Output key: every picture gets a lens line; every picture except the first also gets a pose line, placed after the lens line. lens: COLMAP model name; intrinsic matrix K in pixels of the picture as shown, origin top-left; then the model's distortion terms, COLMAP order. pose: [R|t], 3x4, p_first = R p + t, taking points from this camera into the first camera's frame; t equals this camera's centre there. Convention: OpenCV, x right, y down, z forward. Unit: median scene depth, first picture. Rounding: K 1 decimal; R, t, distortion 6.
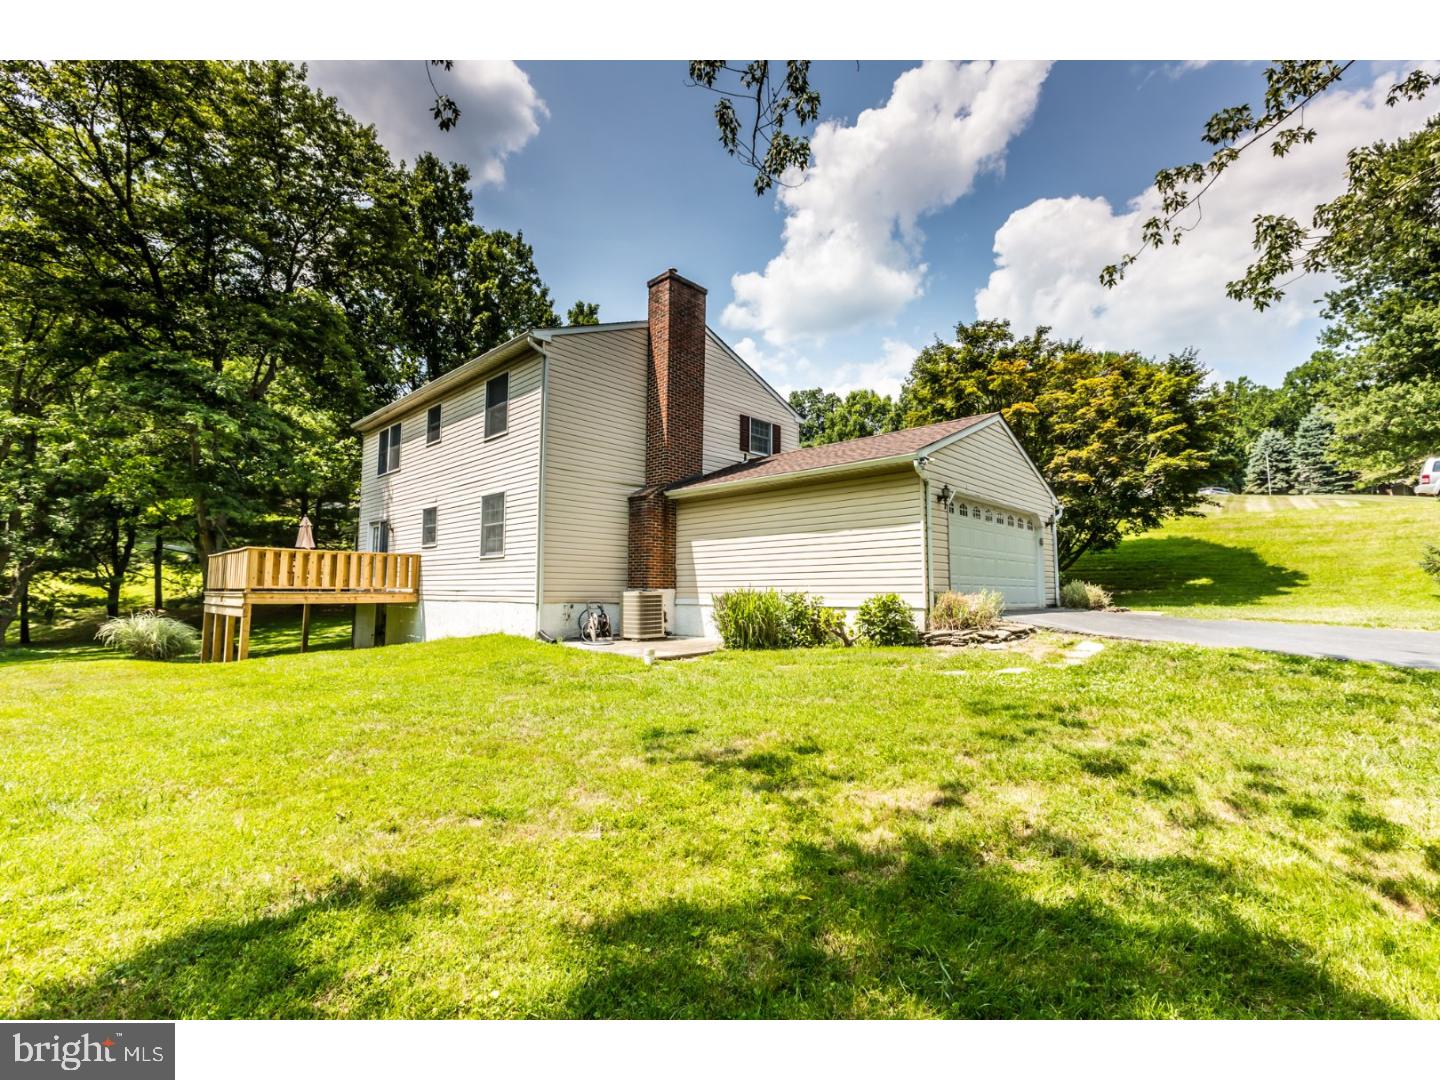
lens RADIAL K [[640.8, 0, 720.0], [0, 640.8, 540.0], [0, 0, 1]] dist [0.001963, 0.000003]
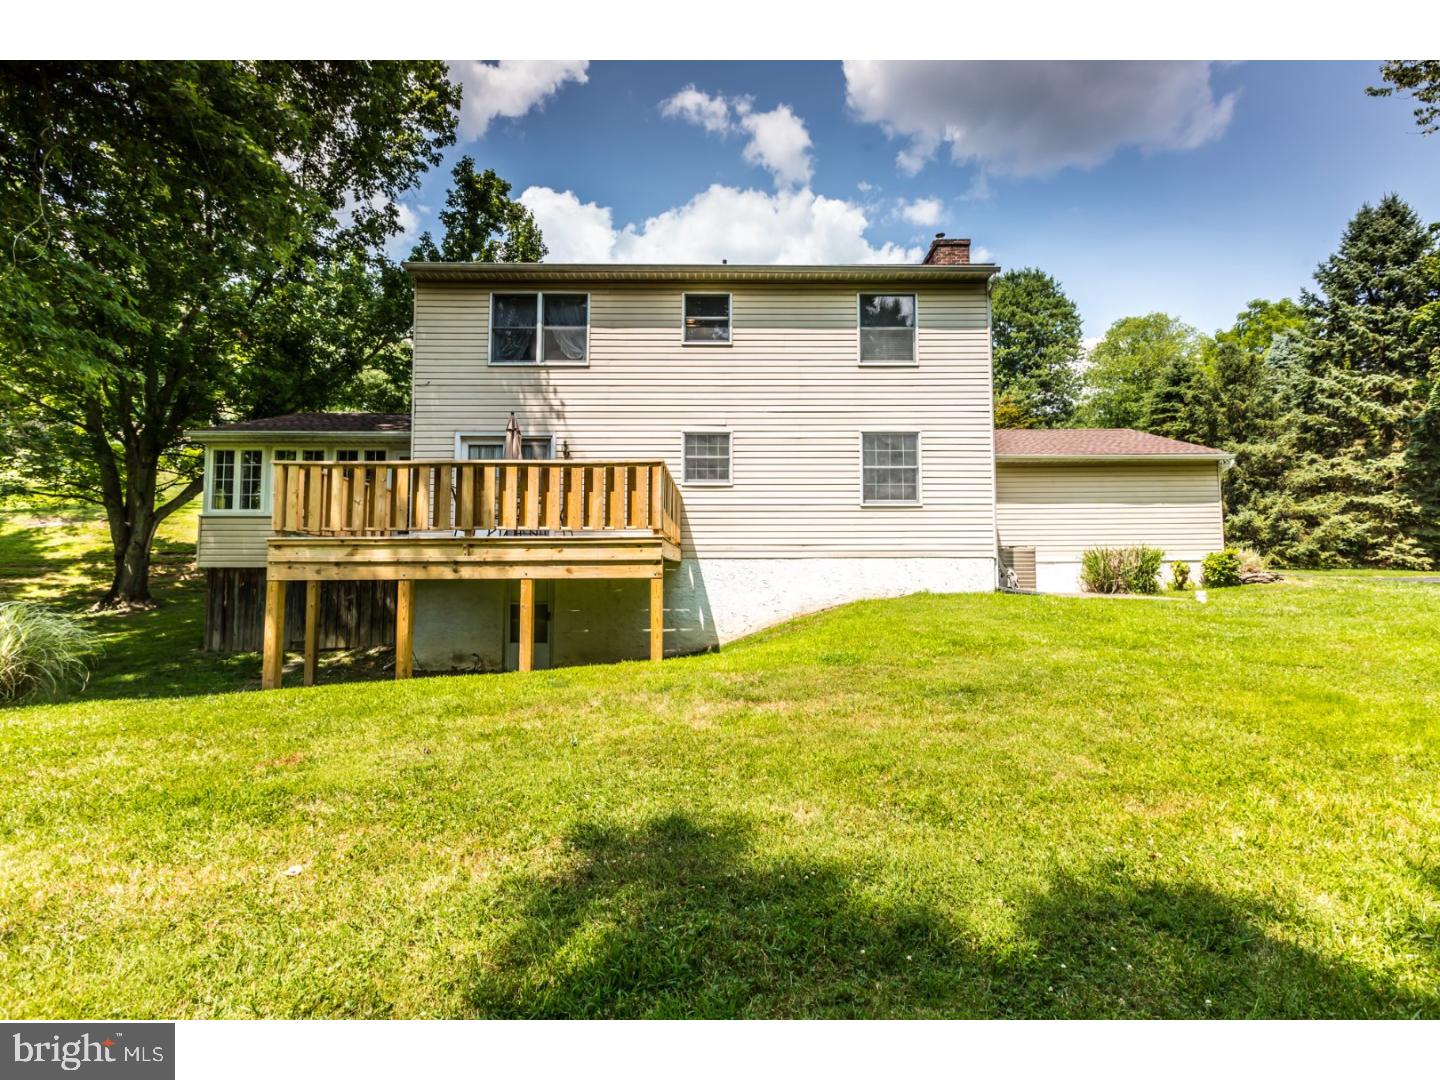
lens RADIAL K [[640.8, 0, 720.0], [0, 640.8, 540.0], [0, 0, 1]] dist [0.001963, 0.000003]
pose [[0.738597, 0.026932, 0.673610, -1.074337], [-0.060720, 0.997798, 0.026685, 0.062688], [-0.671408, -0.060611, 0.738606, 0.500197]]
